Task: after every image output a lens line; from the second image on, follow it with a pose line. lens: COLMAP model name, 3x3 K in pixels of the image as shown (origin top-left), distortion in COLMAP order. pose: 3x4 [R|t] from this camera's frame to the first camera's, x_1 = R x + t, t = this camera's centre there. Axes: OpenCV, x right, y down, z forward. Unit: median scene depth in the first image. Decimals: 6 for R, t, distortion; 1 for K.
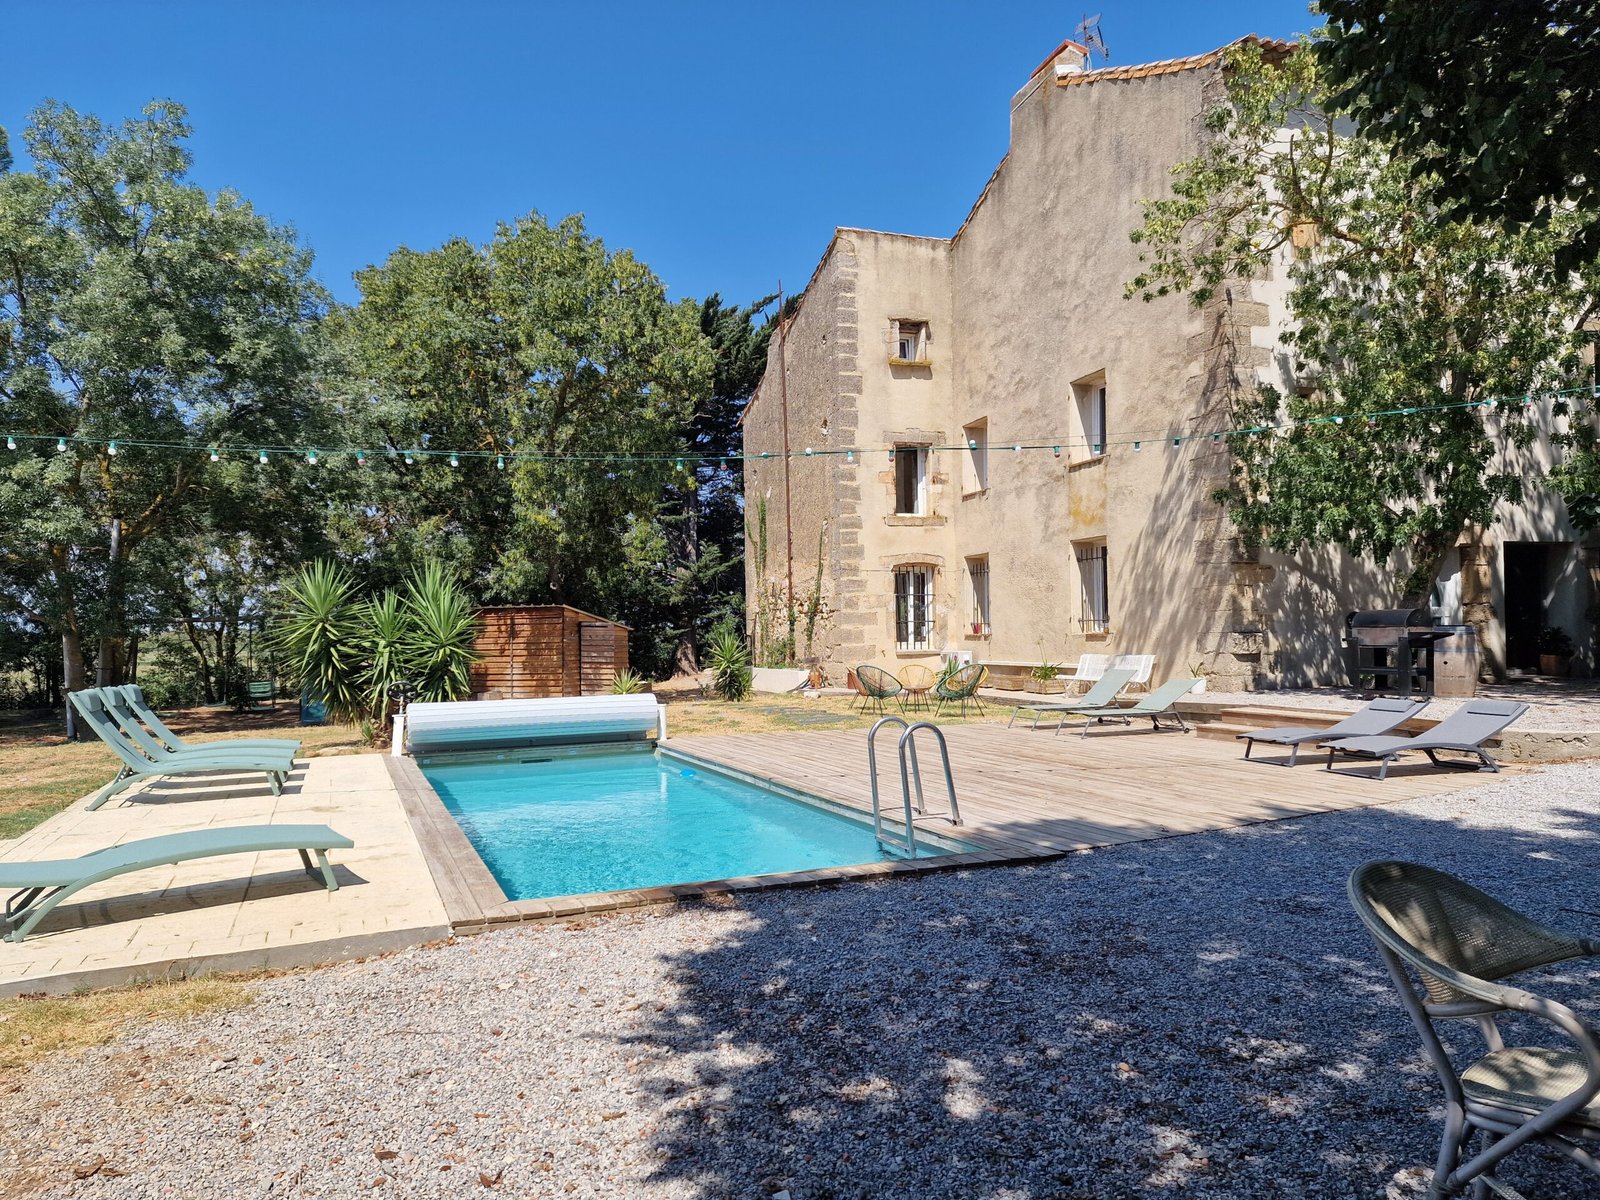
lens RADIAL K [[1067.8, 0, 784.7], [0, 1067.8, 604.1], [0, 0, 1]] dist [0.064247, -0.029362]
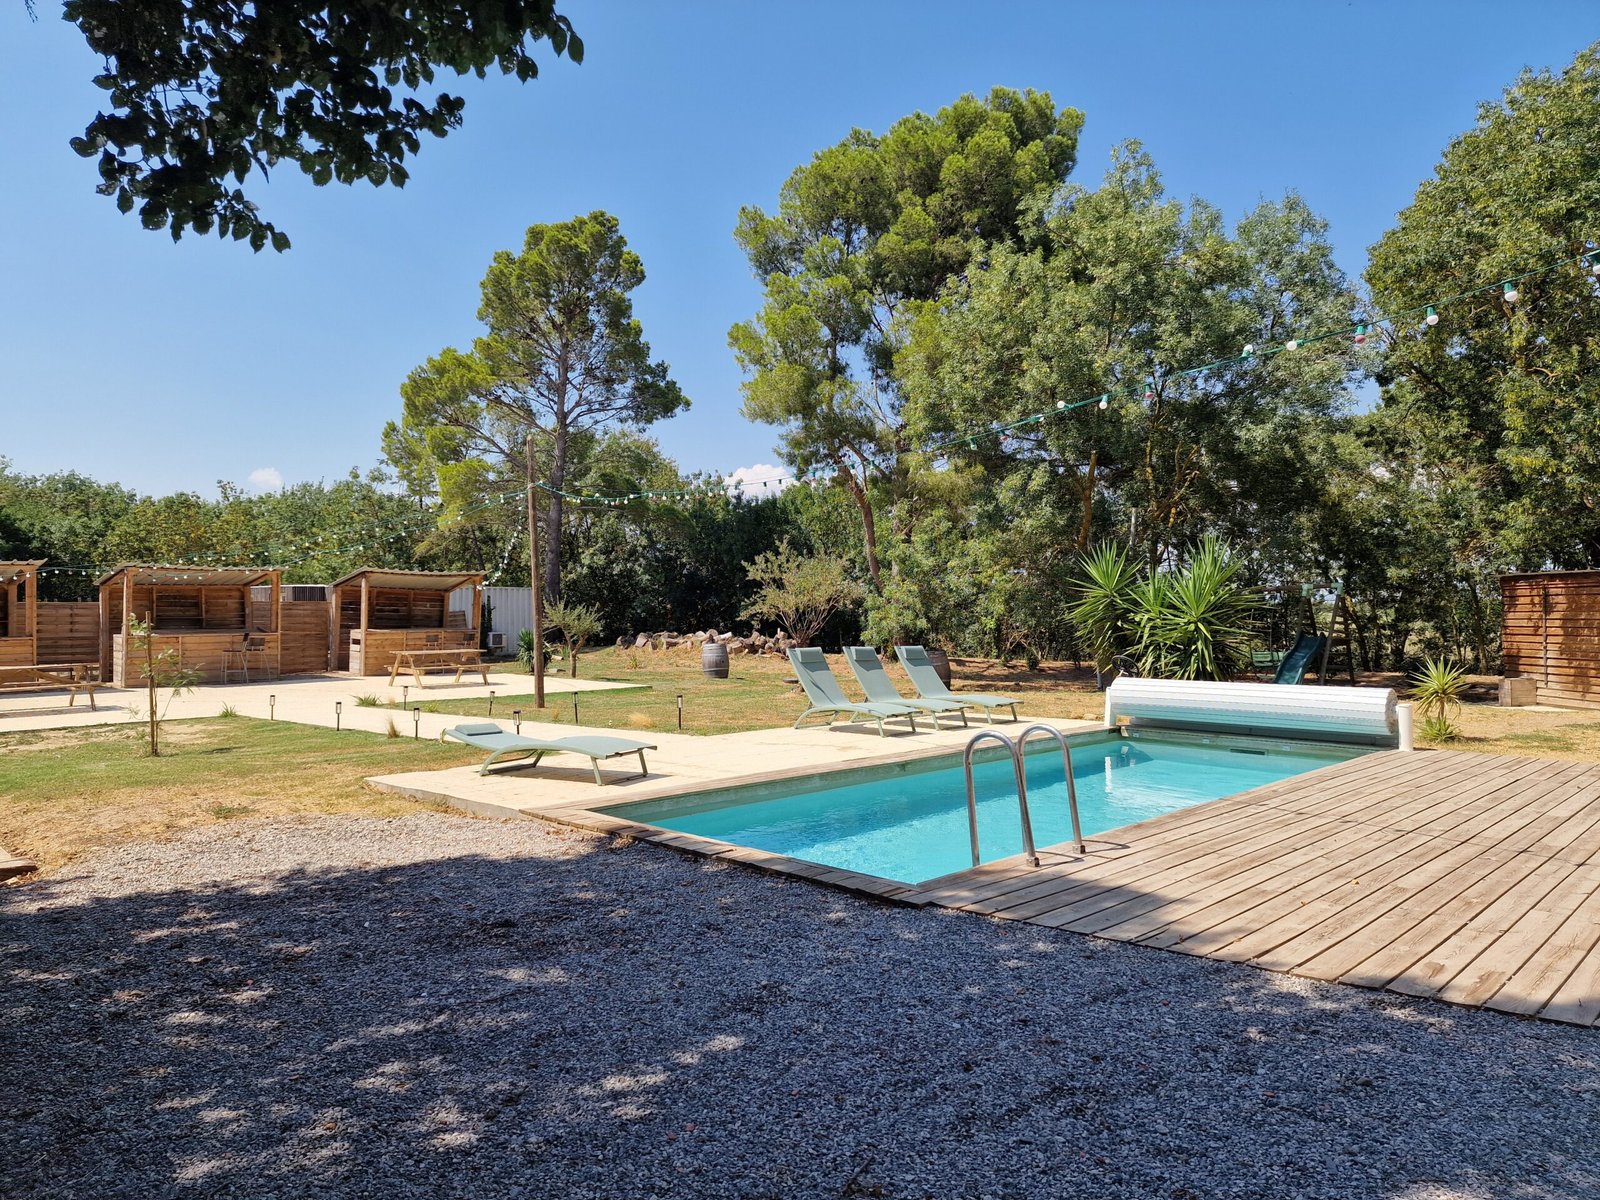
lens RADIAL K [[1067.8, 0, 798.4], [0, 1067.8, 614.7], [0, 0, 1]] dist [0.064247, -0.029362]
pose [[0.386269, 0.016801, -0.922233, 0.297290], [0.024351, 0.999300, 0.028404, -0.003499], [0.922065, -0.033429, 0.385590, 0.188320]]
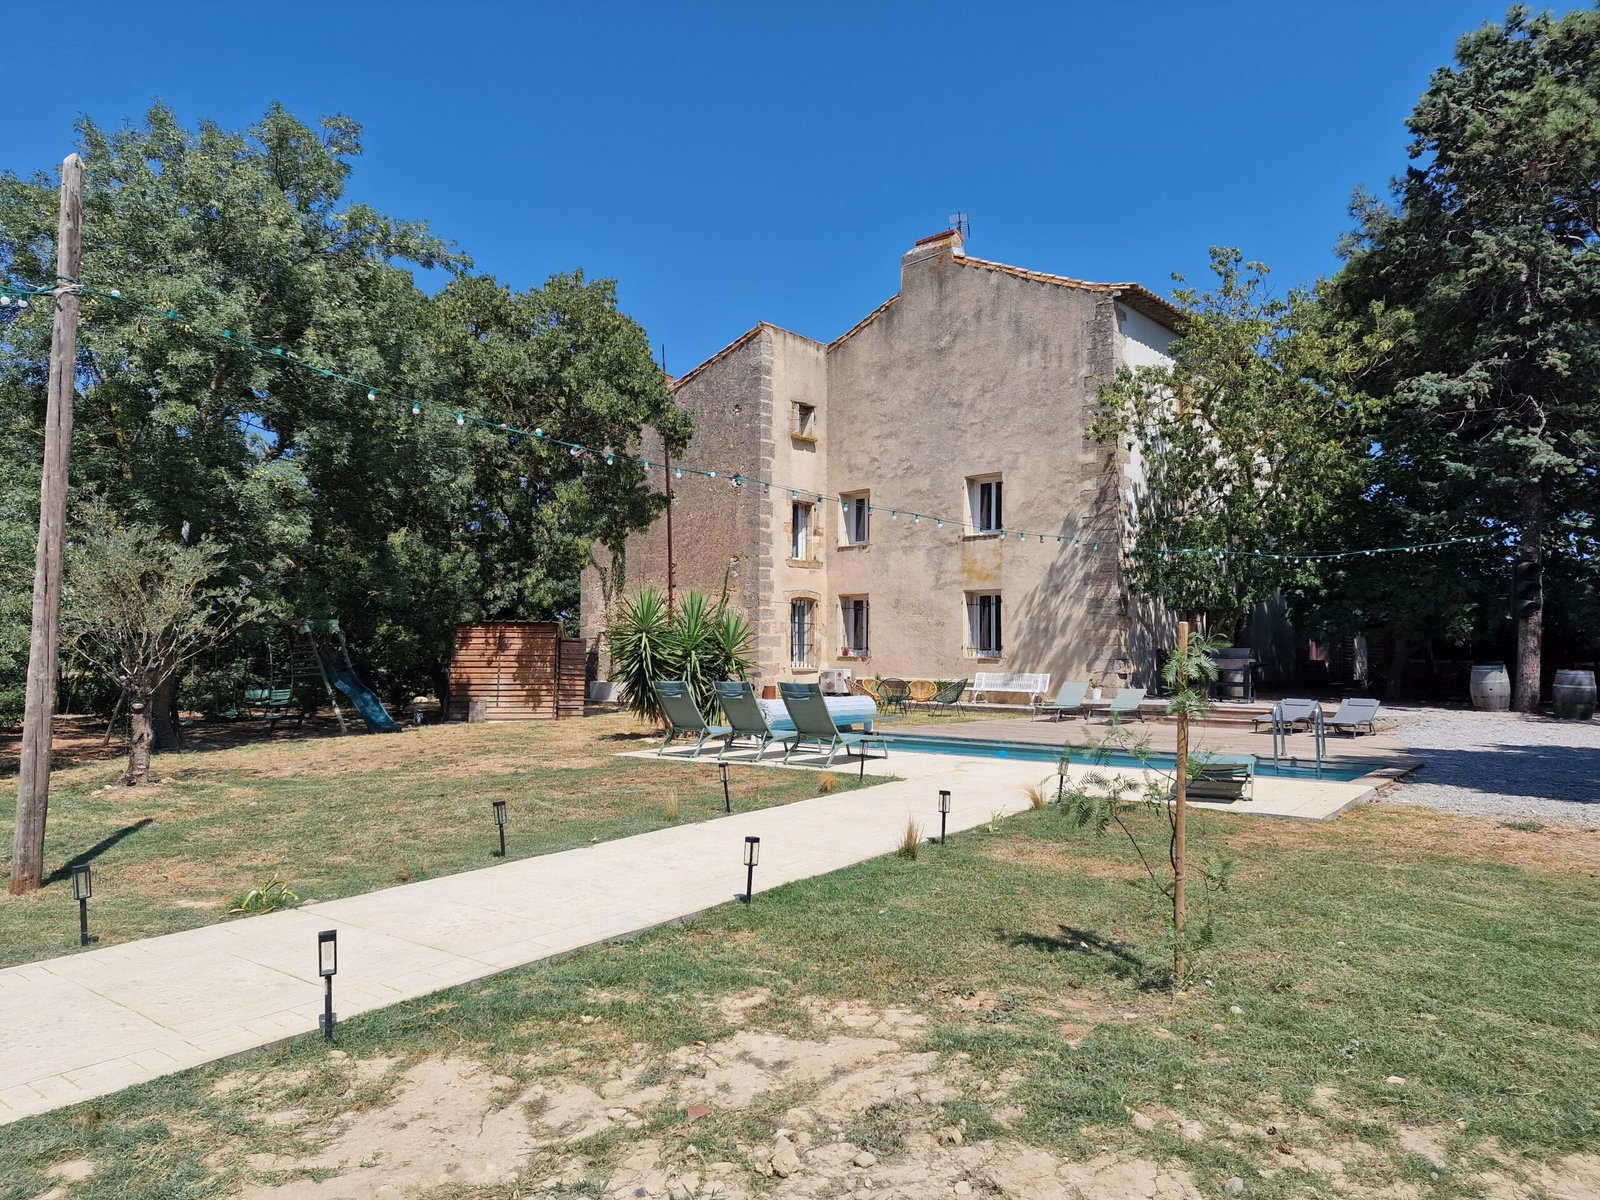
lens RADIAL K [[1067.8, 0, 789.3], [0, 1067.8, 605.2], [0, 0, 1]] dist [0.064247, -0.029362]
pose [[0.861592, 0.046654, 0.505454, -0.585061], [-0.035251, 0.998863, -0.032108, 0.011598], [-0.506377, 0.009846, 0.862256, -0.072018]]
